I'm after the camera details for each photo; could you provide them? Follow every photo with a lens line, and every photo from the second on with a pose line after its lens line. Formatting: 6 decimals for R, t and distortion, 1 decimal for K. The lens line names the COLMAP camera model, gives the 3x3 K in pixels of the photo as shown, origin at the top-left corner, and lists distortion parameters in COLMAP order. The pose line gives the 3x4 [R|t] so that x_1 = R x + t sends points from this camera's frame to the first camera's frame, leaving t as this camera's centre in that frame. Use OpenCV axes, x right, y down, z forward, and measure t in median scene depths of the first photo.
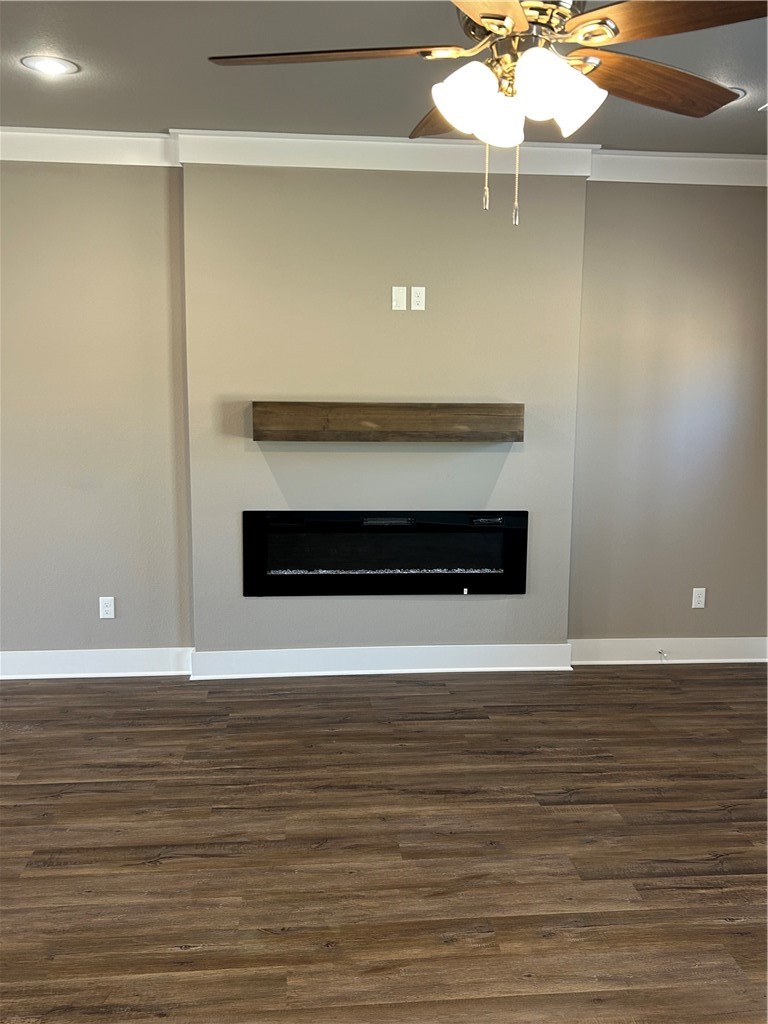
lens RADIAL K [[913.1, 0, 383.1], [0, 913.1, 509.9], [0, 0, 1]] dist [0.047531, -0.068622]
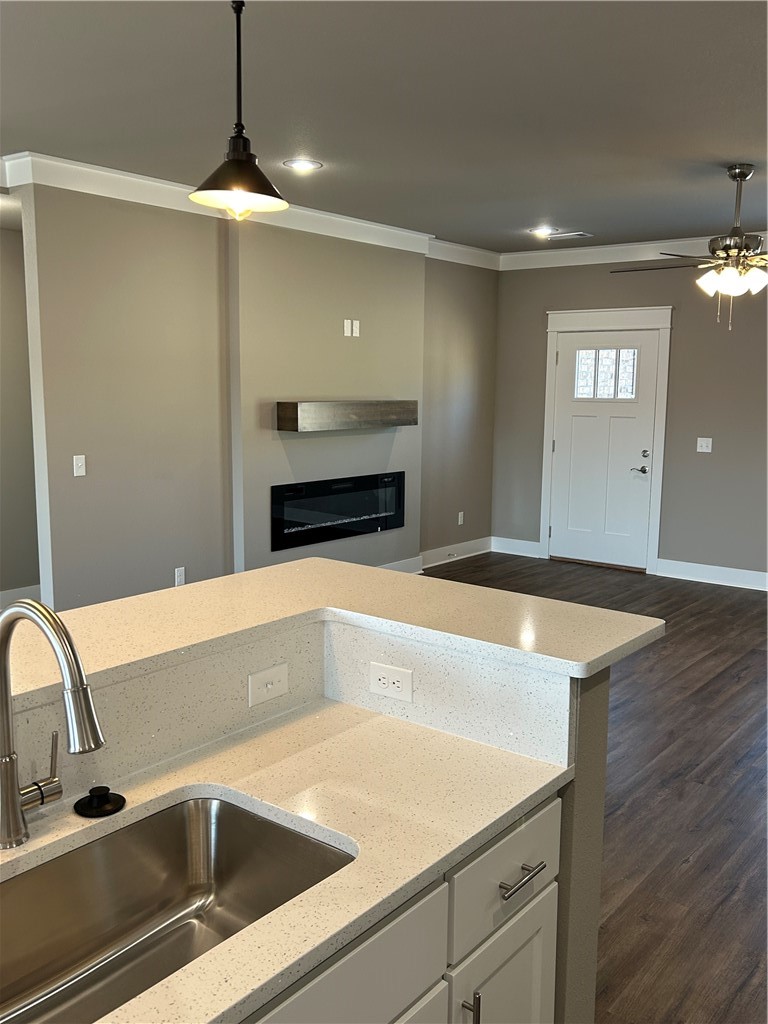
lens RADIAL K [[913.1, 0, 364.7], [0, 913.1, 508.8], [0, 0, 1]] dist [0.047531, -0.068622]
pose [[0.708171, -0.104318, 0.698292, -0.993062], [0.095035, 0.994108, 0.052130, -0.022379], [-0.699616, 0.029445, 0.713912, -0.030675]]
